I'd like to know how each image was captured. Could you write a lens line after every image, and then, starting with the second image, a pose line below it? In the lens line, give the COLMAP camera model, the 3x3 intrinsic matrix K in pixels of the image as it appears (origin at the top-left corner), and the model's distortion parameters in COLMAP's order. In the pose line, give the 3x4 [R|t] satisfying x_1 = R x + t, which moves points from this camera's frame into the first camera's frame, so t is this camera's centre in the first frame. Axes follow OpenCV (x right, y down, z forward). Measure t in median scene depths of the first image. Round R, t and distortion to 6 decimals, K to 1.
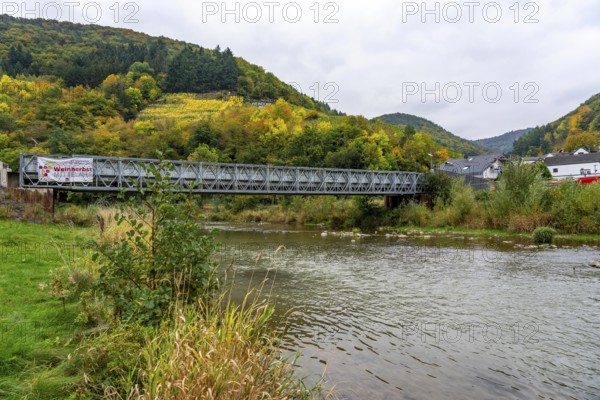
lens RADIAL K [[391.7, 0, 300.0], [0, 391.7, 200.0], [0, 0, 1]] dist [-0.022147, 0.000829]
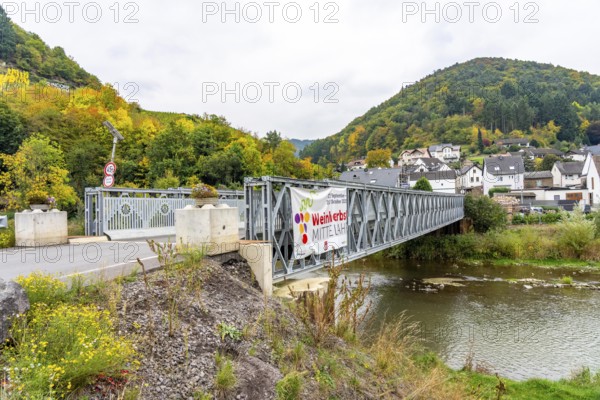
lens RADIAL K [[391.7, 0, 300.0], [0, 391.7, 200.0], [0, 0, 1]] dist [-0.022147, 0.000829]
pose [[0.844799, -0.002566, 0.535078, -0.115992], [0.004242, 0.999989, -0.001902, -0.013478], [-0.535068, 0.003877, 0.844800, 0.094968]]
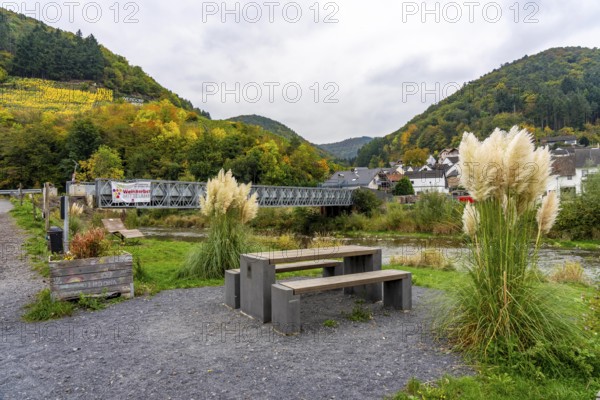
lens RADIAL K [[391.7, 0, 300.0], [0, 391.7, 200.0], [0, 0, 1]] dist [-0.022147, 0.000829]
pose [[0.929850, 0.005200, 0.367903, -0.078552], [-0.007147, 0.999967, 0.003930, -0.008642], [-0.367870, -0.006284, 0.929856, -0.039507]]
